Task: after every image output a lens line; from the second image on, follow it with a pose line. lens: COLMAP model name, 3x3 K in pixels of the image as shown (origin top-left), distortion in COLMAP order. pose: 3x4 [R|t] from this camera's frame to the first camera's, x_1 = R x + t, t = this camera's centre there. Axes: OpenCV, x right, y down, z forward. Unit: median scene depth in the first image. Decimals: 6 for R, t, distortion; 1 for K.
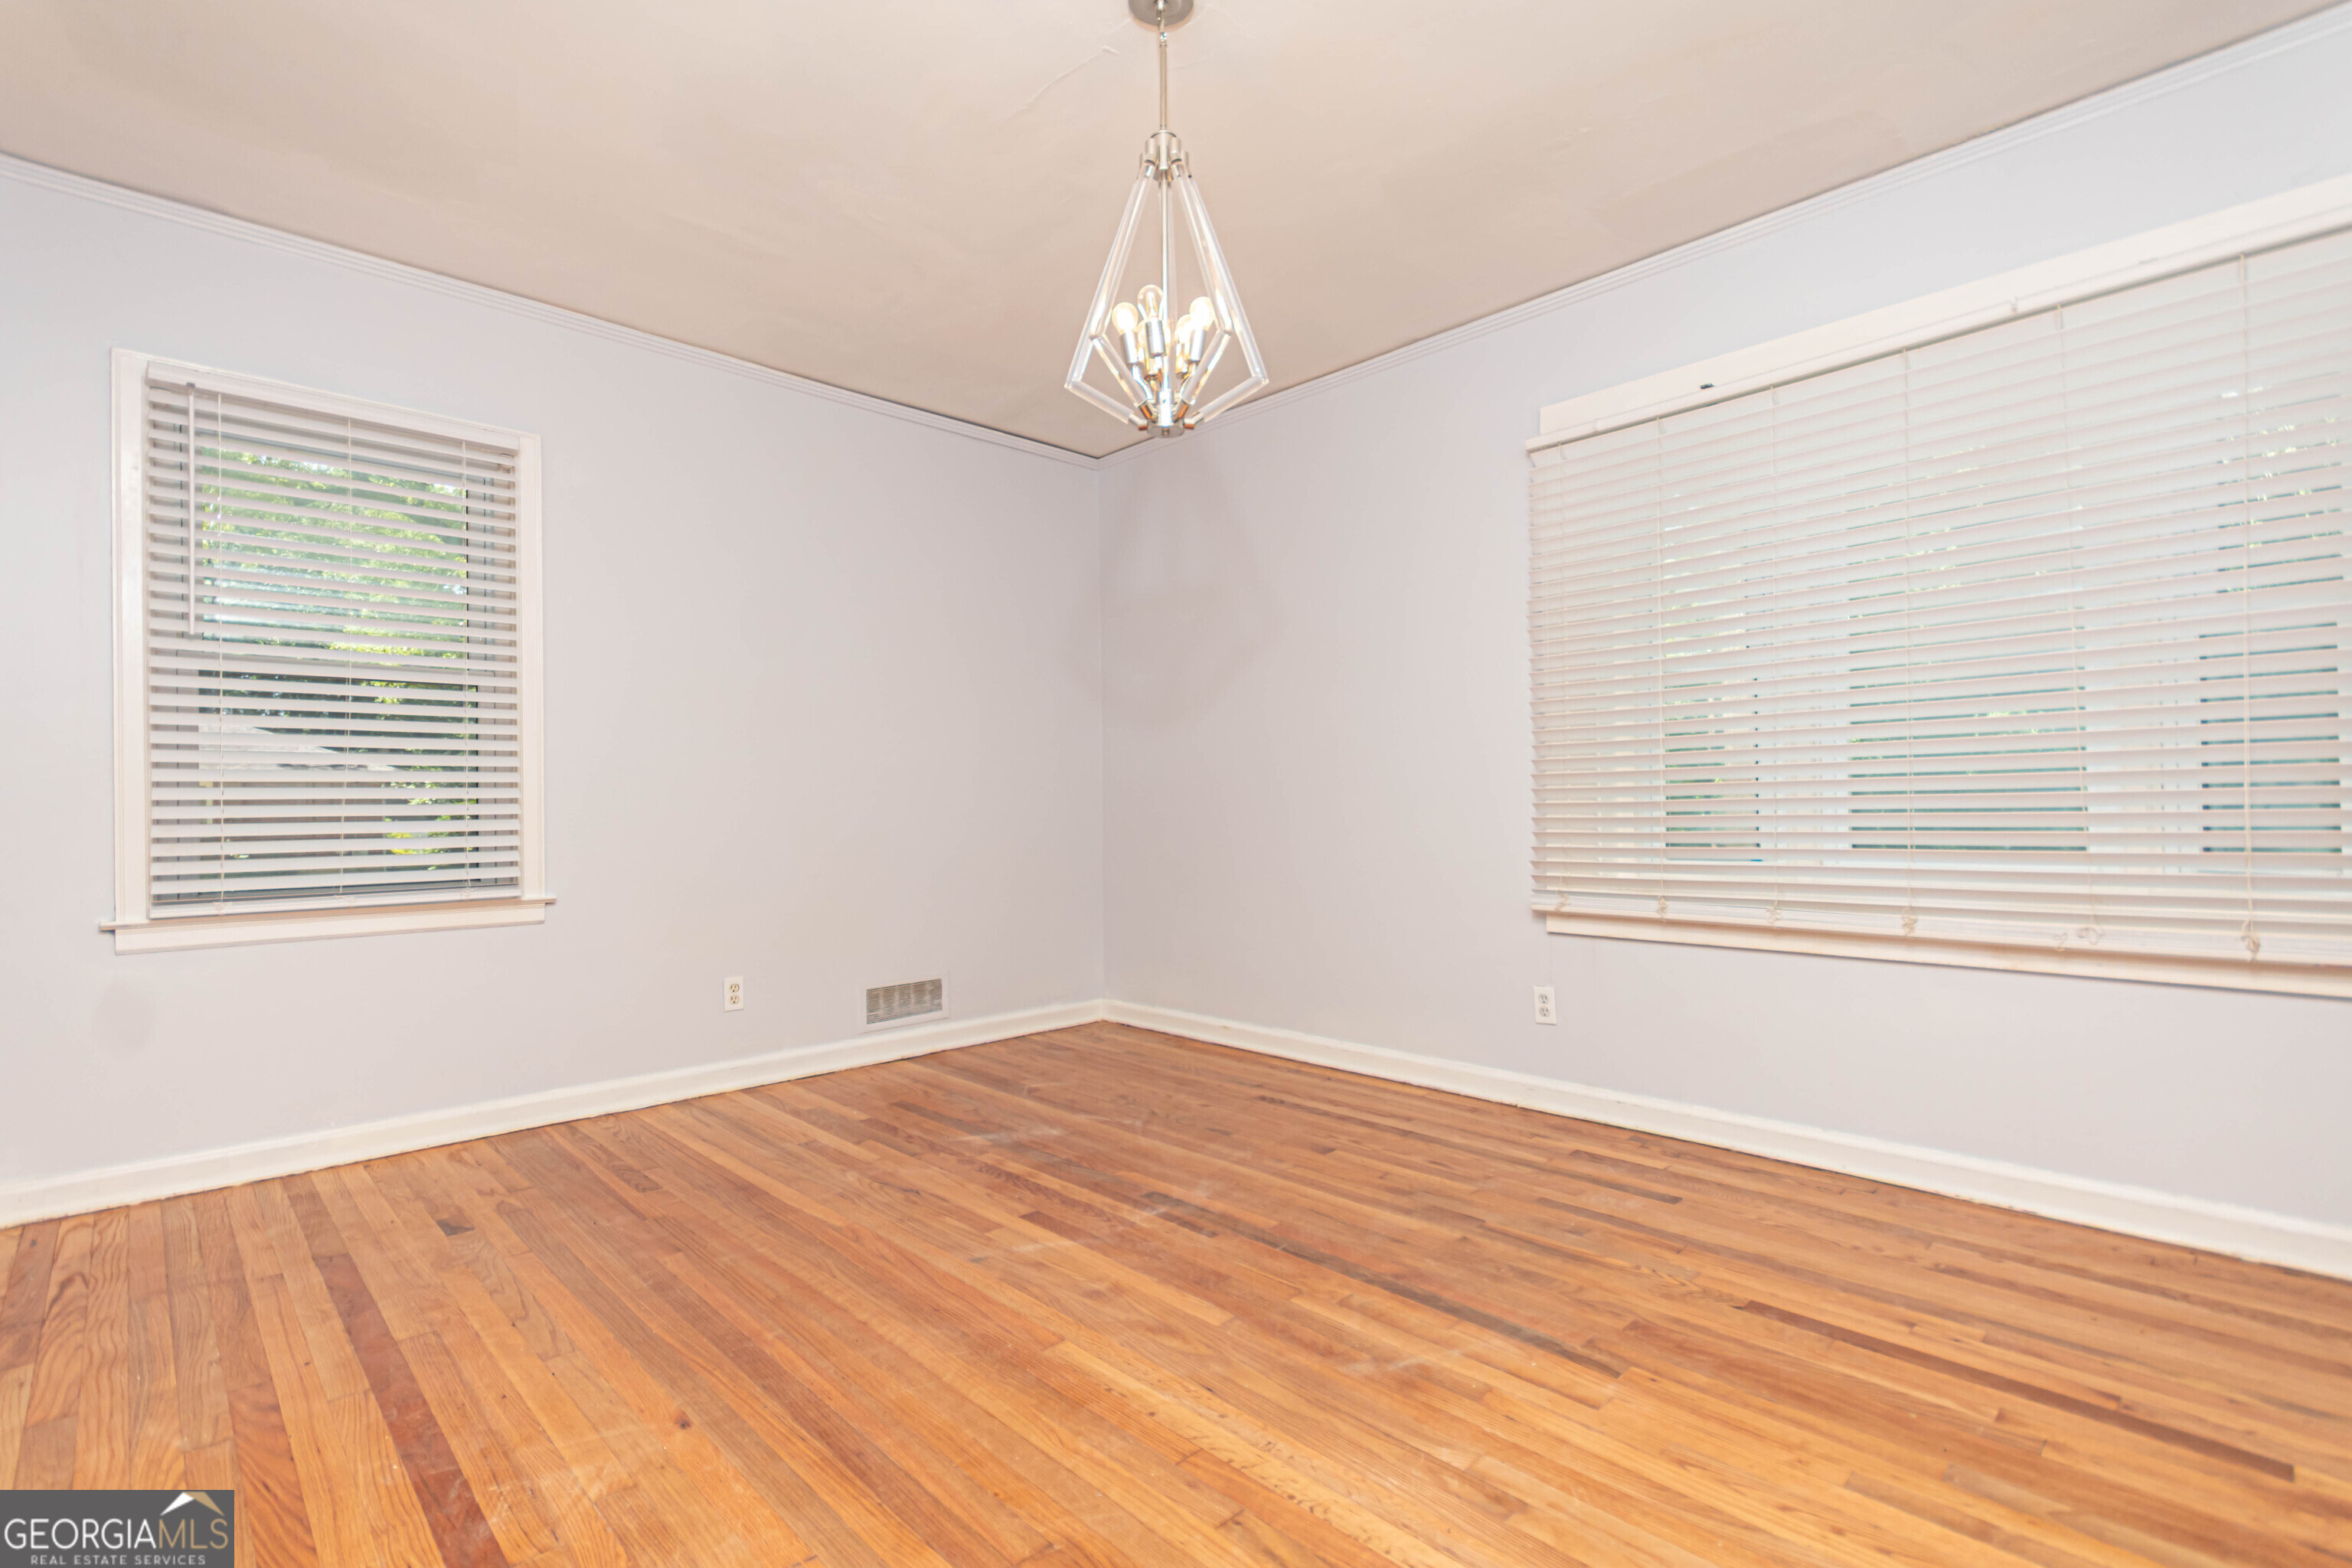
lens RADIAL K [[1081.5, 0, 1189.9], [0, 1081.5, 796.9], [0, 0, 1]] dist [-0.002469, 0.002586]
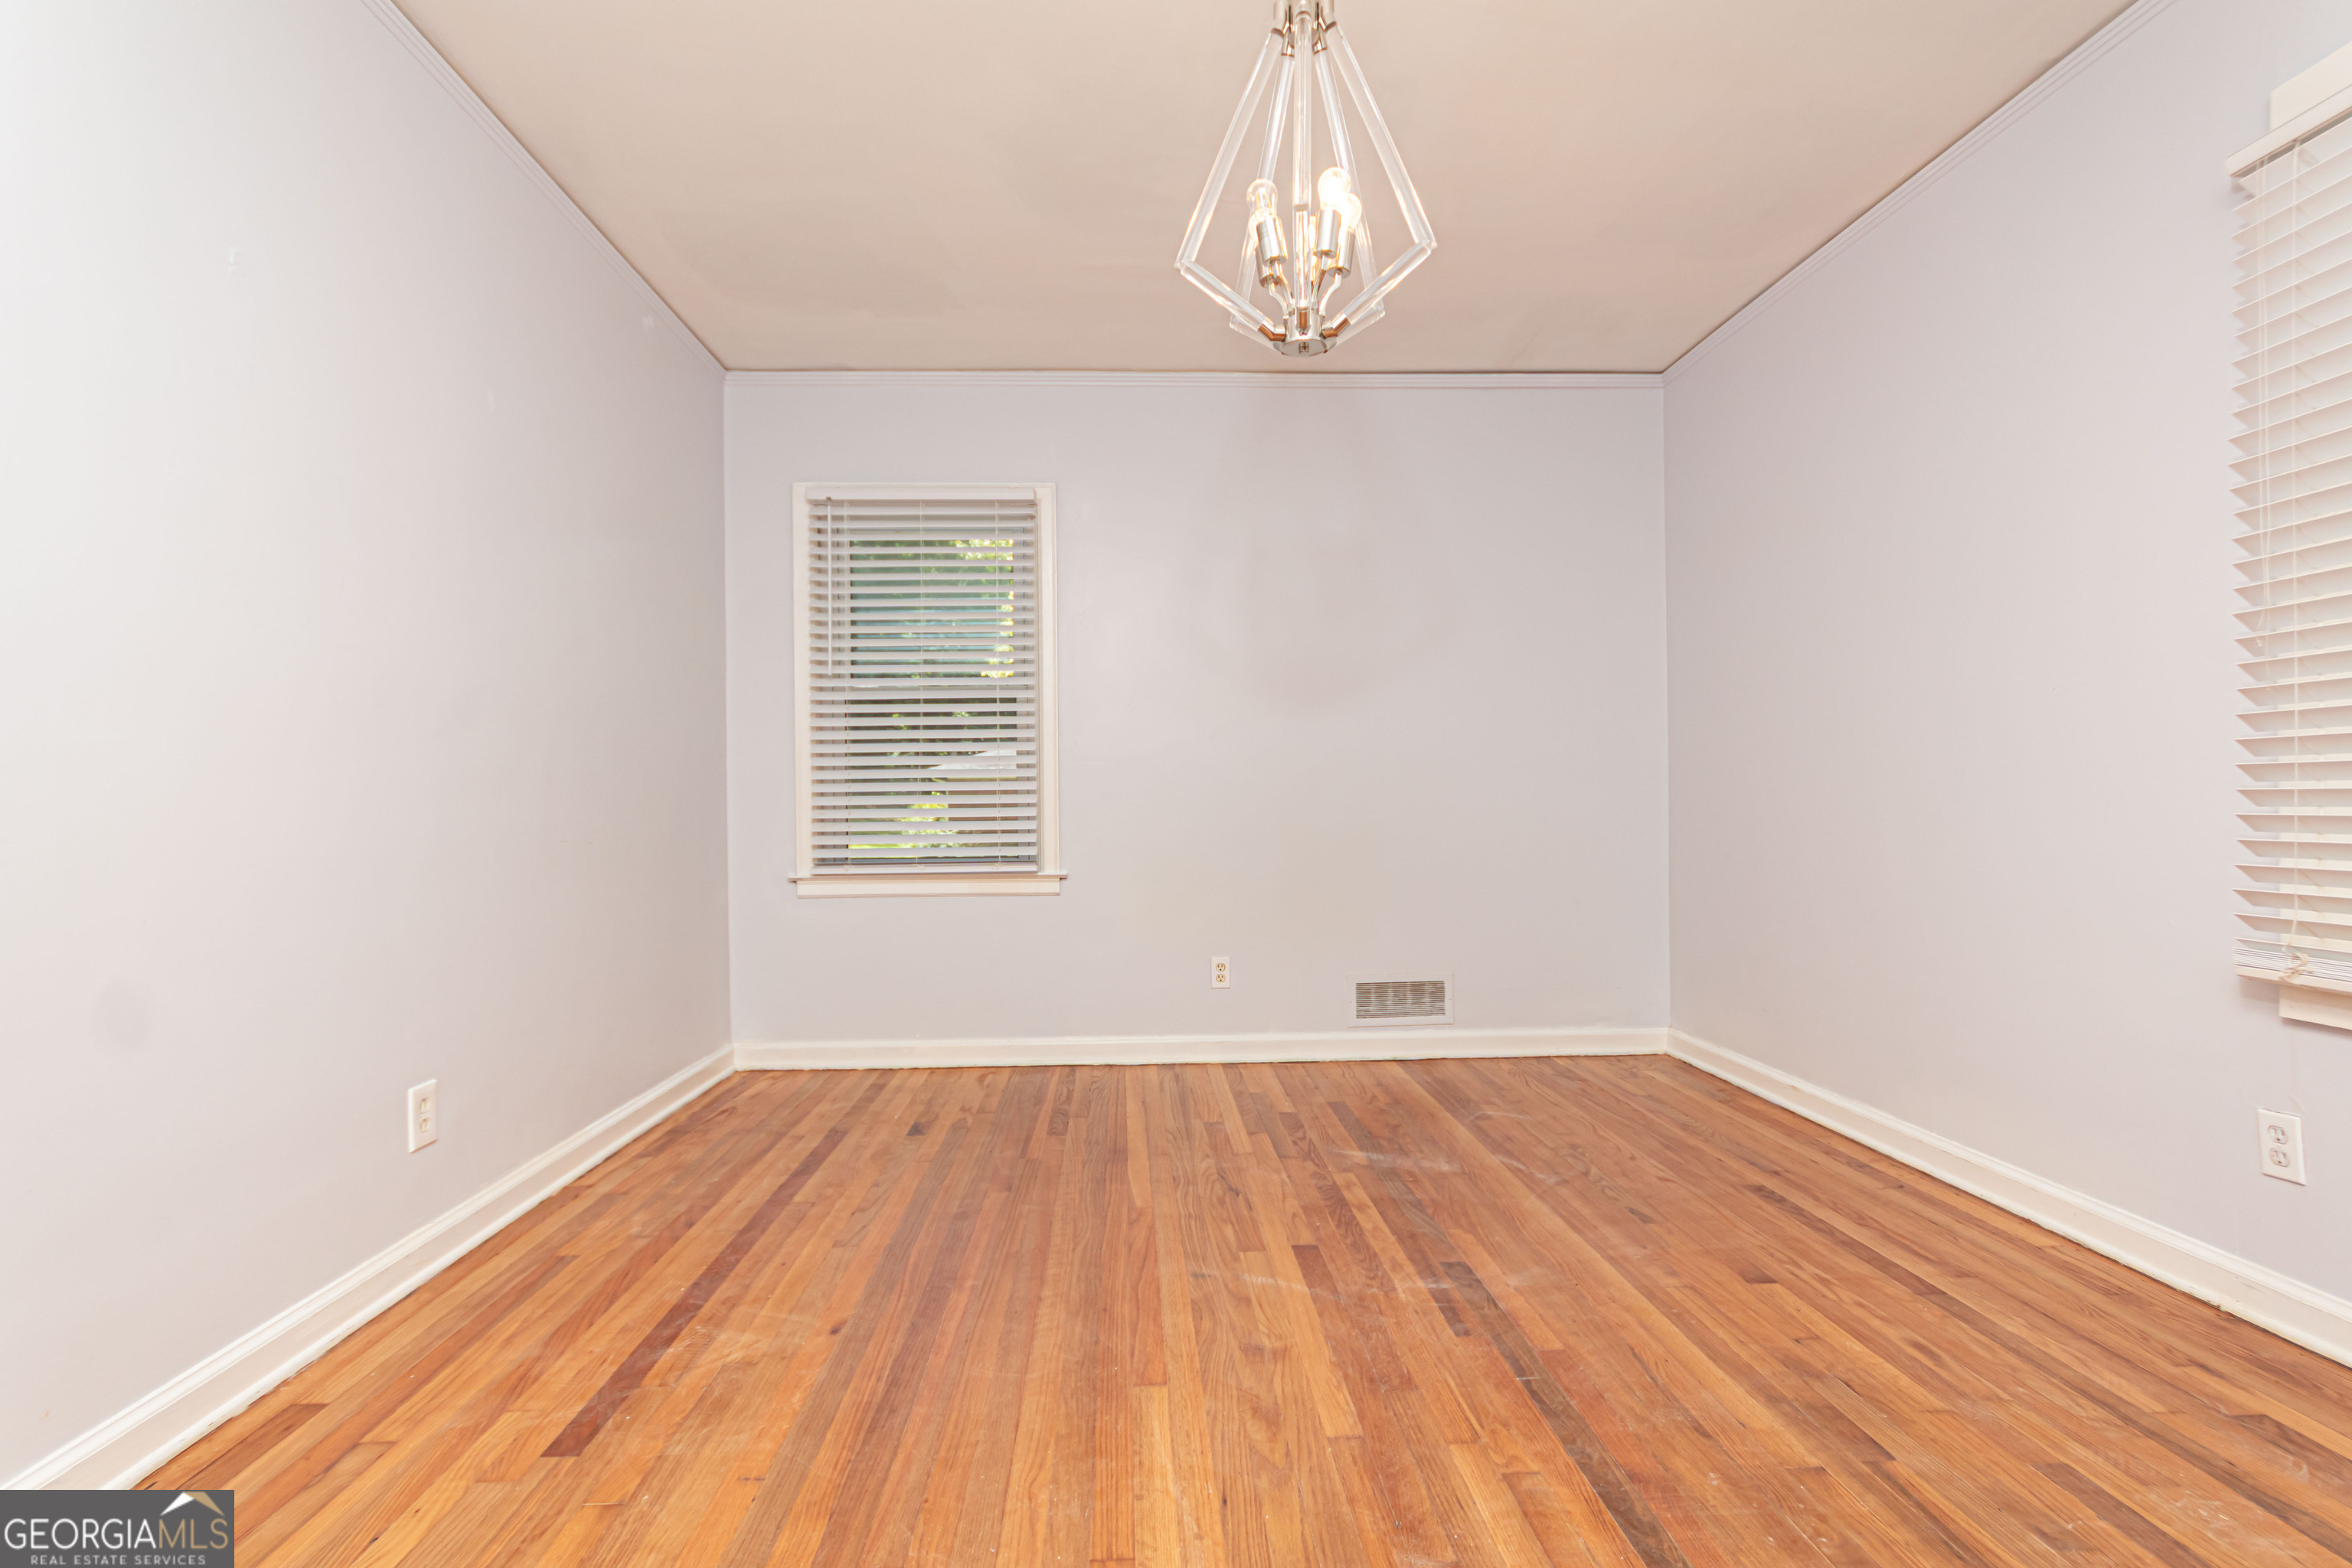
lens RADIAL K [[1081.5, 0, 1113.6], [0, 1081.5, 799.8], [0, 0, 1]] dist [-0.002469, 0.002586]
pose [[0.739914, 0.001503, -0.672699, 0.308821], [0.007414, 0.999919, 0.010389, 0.000442], [0.672660, -0.012674, 0.739843, 0.203342]]
